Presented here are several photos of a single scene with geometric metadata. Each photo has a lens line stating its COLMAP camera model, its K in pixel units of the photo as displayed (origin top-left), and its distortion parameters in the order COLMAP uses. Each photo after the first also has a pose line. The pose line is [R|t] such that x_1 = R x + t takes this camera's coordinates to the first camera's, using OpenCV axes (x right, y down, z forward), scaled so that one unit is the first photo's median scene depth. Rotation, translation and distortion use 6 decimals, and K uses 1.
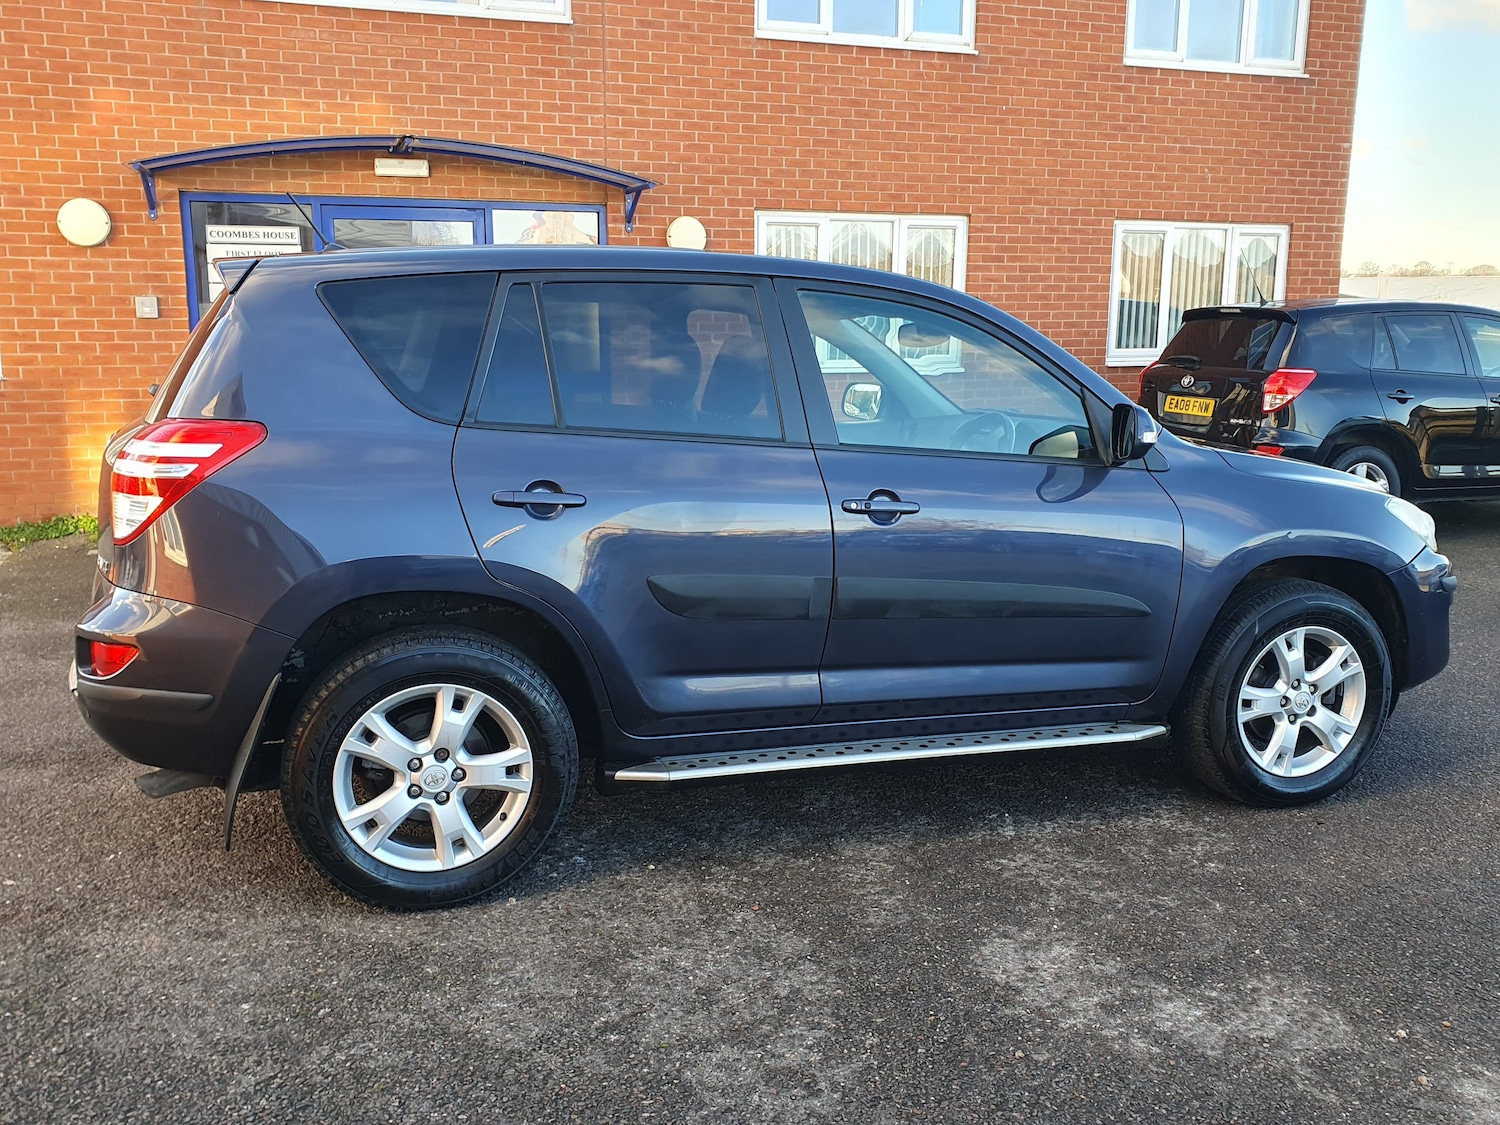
lens RADIAL K [[1319.6, 0, 777.1], [0, 1319.6, 571.9], [0, 0, 1]] dist [0.008154, 0.008769]
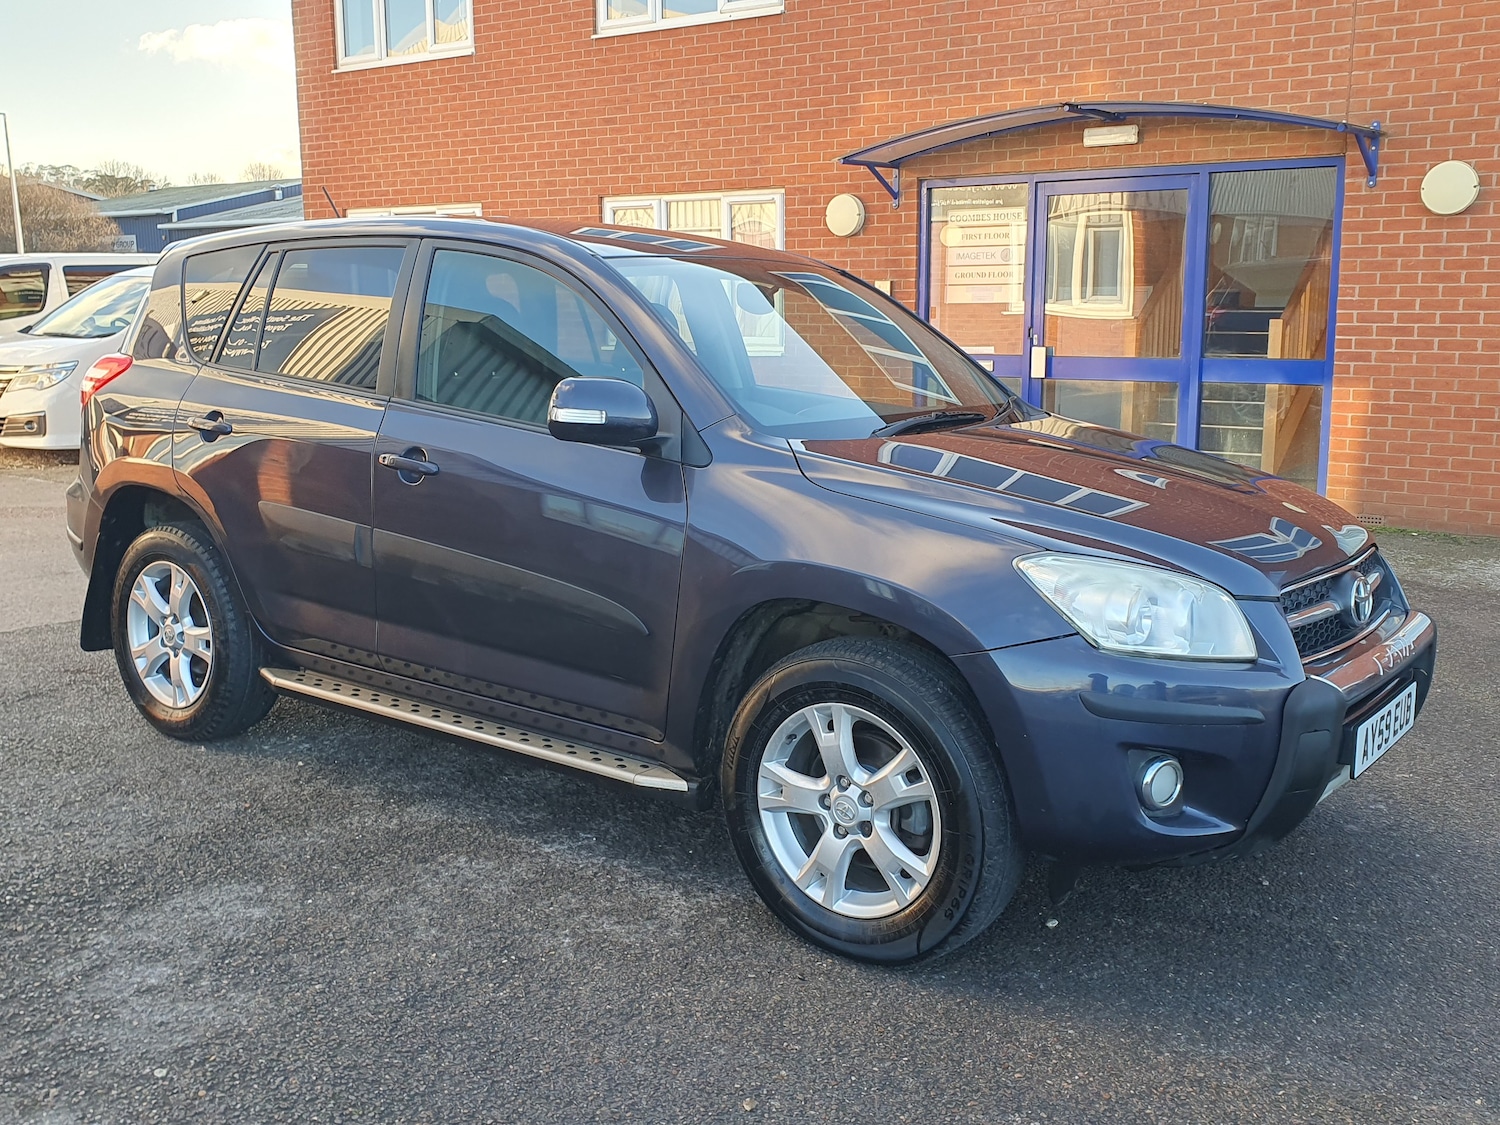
lens RADIAL K [[1449.8, 0, 763.7], [0, 1449.8, 569.2], [0, 0, 1]] dist [0.109747, -0.275812]
pose [[0.579350, 0.144160, -0.802229, 0.473061], [-0.156745, 0.985569, 0.063909, -0.035156], [0.799866, 0.088719, 0.593586, 0.234784]]
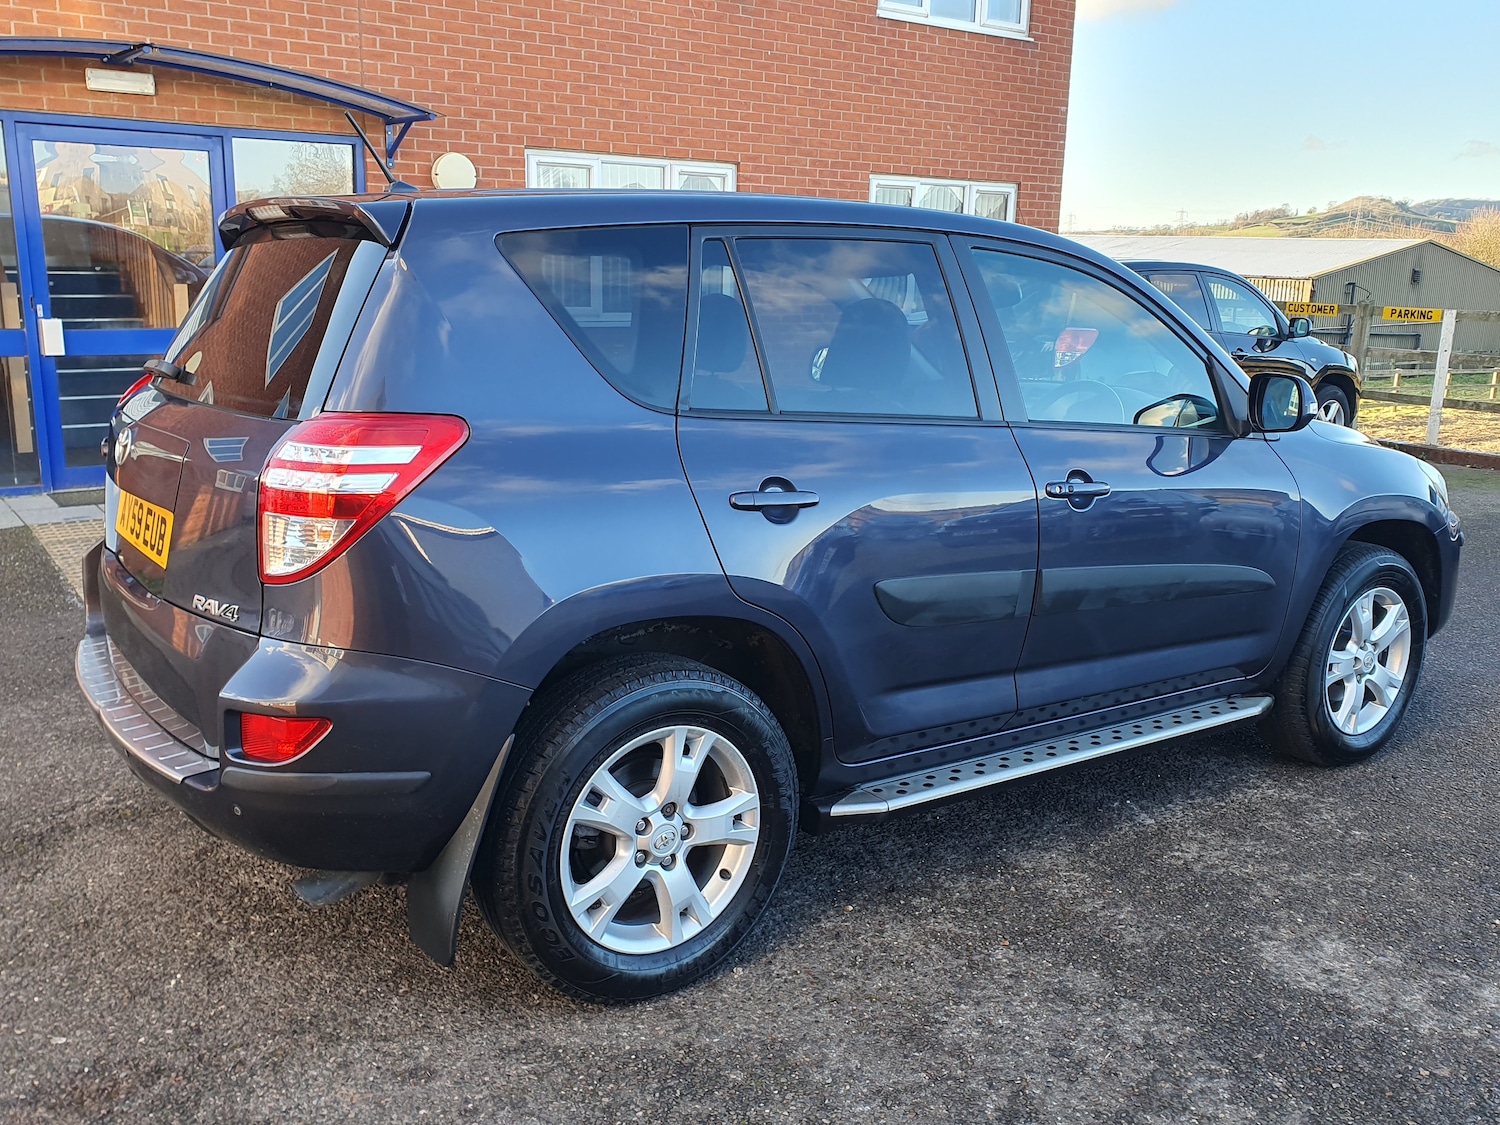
lens RADIAL K [[1325.3, 0, 765.7], [0, 1325.3, 566.8], [0, 0, 1]] dist [0.006369, 0.015111]
pose [[0.954864, -0.053553, 0.292176, -0.167043], [0.043470, 0.998217, 0.040899, -0.017965], [-0.293845, -0.026353, 0.955490, 0.074290]]
